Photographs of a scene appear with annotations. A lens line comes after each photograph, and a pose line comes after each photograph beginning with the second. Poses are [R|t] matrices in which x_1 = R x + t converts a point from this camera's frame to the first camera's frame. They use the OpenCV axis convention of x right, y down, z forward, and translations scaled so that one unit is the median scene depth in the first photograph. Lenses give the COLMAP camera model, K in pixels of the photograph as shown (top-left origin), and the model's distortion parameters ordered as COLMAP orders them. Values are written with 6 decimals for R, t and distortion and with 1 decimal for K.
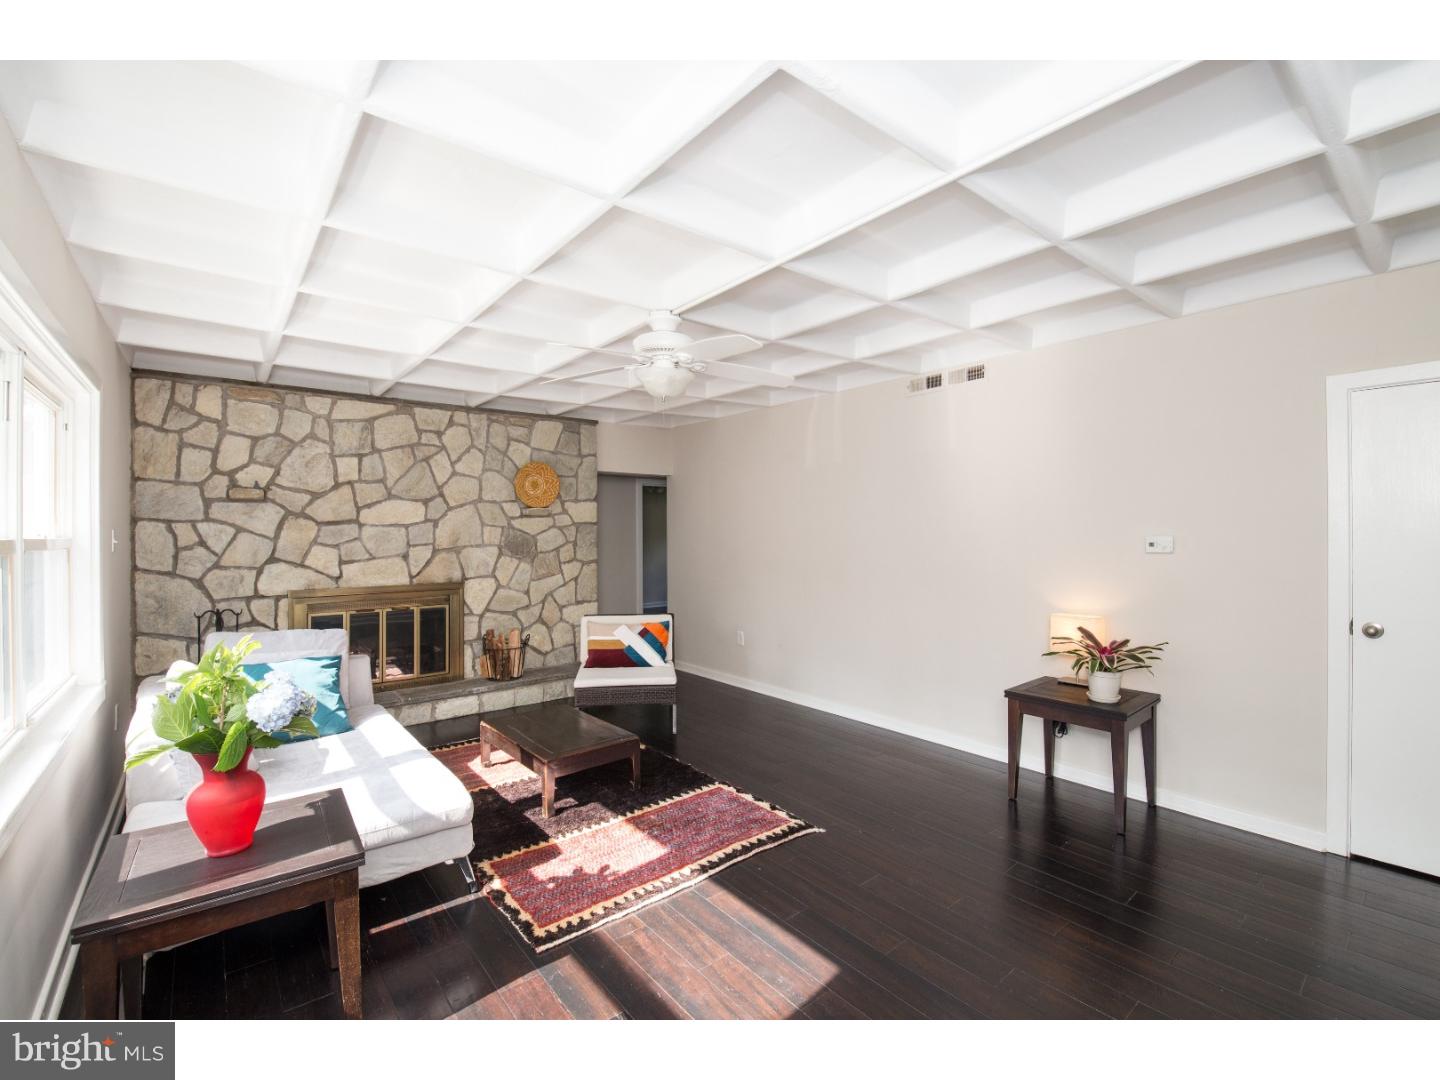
lens RADIAL K [[628.4, 0, 711.0], [0, 628.4, 532.8], [0, 0, 1]] dist [0.001262, -0.000278]
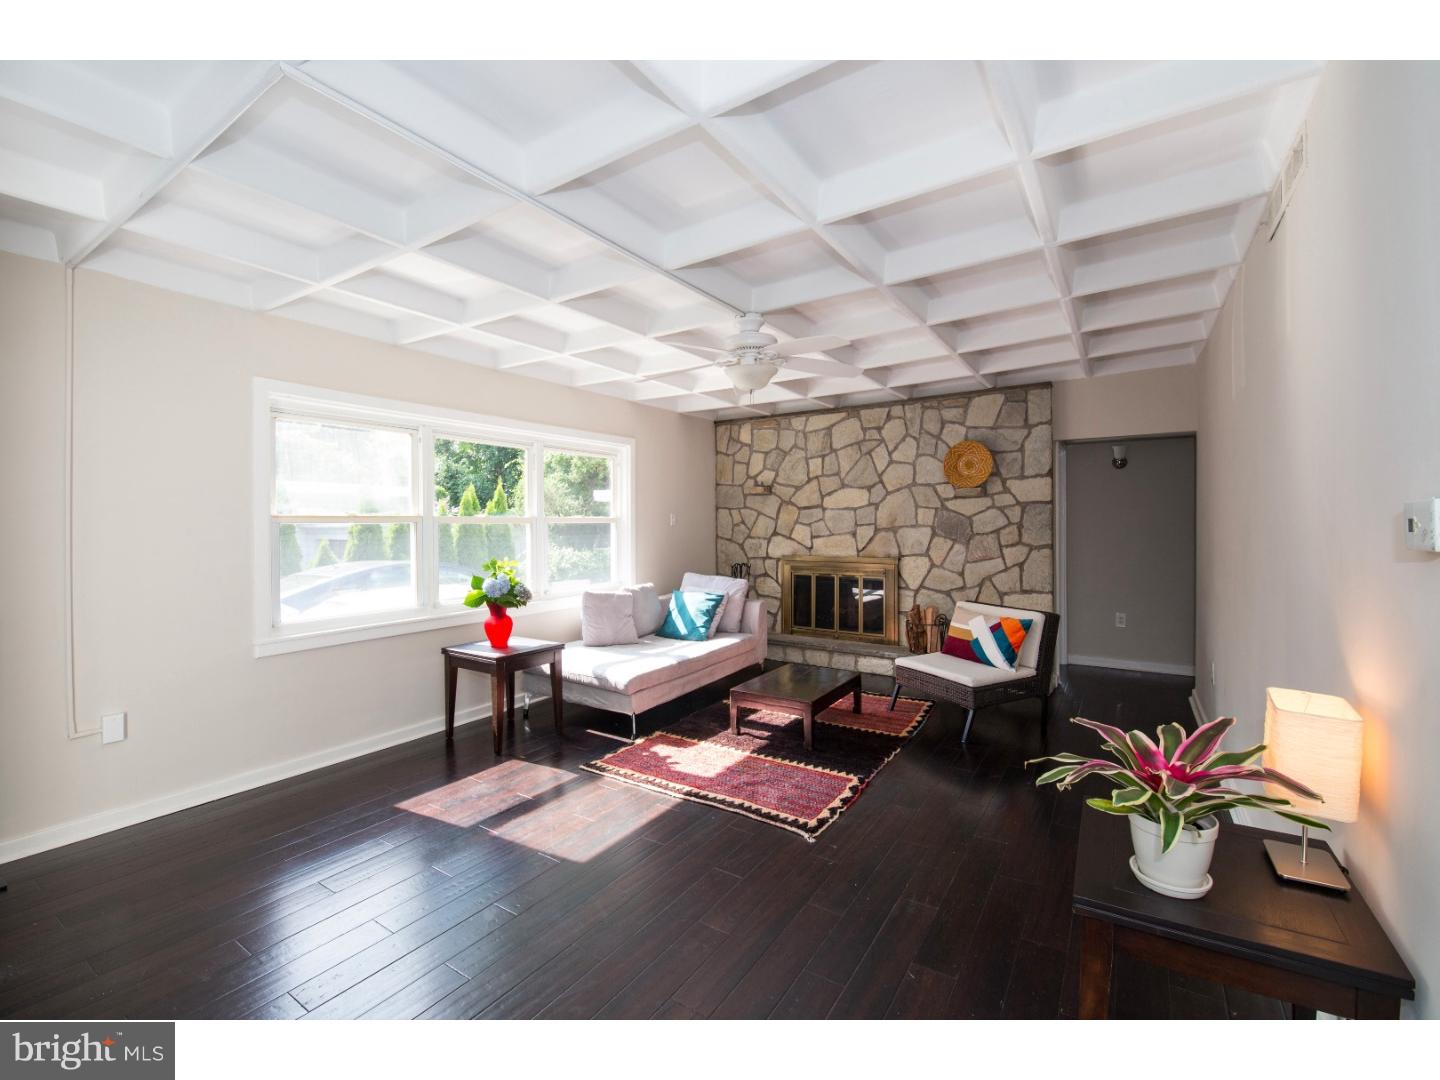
lens RADIAL K [[628.4, 0, 706.6], [0, 628.4, 531.7], [0, 0, 1]] dist [0.001262, -0.000278]
pose [[0.296276, 0.016625, -0.954958, 0.626868], [0.001691, 0.999838, 0.017931, 0.011202], [0.955101, -0.006928, 0.296200, 0.380401]]
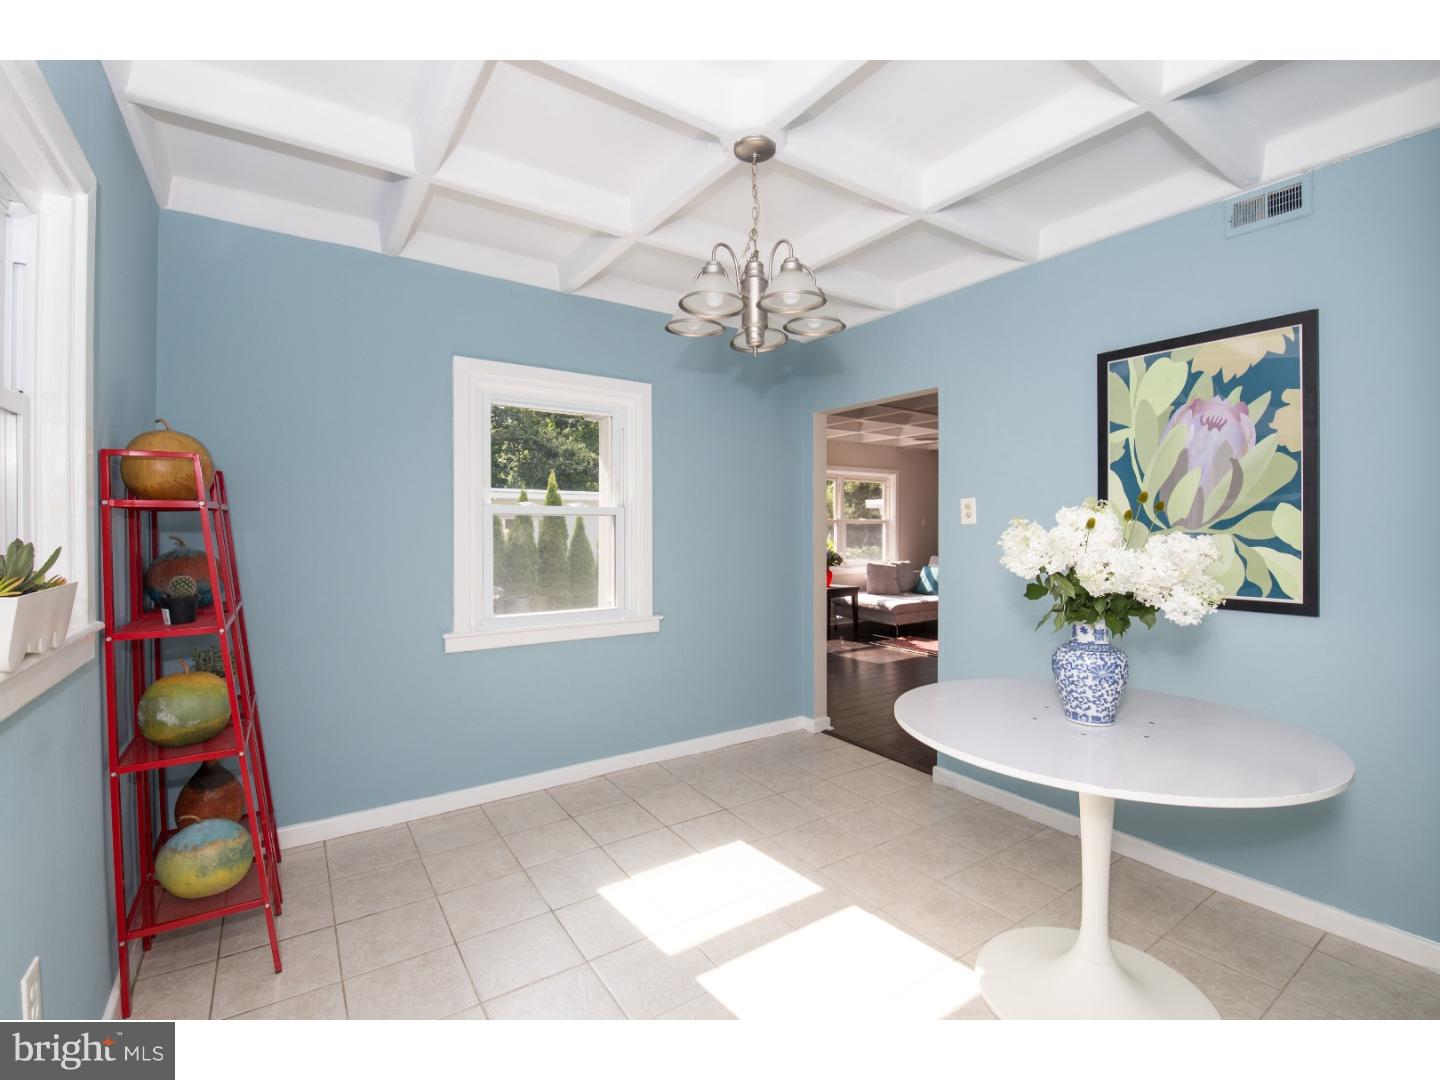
lens RADIAL K [[628.4, 0, 718.9], [0, 628.4, 533.8], [0, 0, 1]] dist [0.001262, -0.000278]
pose [[-0.089778, 0.016204, -0.995830, 1.442241], [0.002179, 0.999868, 0.016073, 0.016324], [0.995959, -0.000727, -0.089801, 0.224291]]
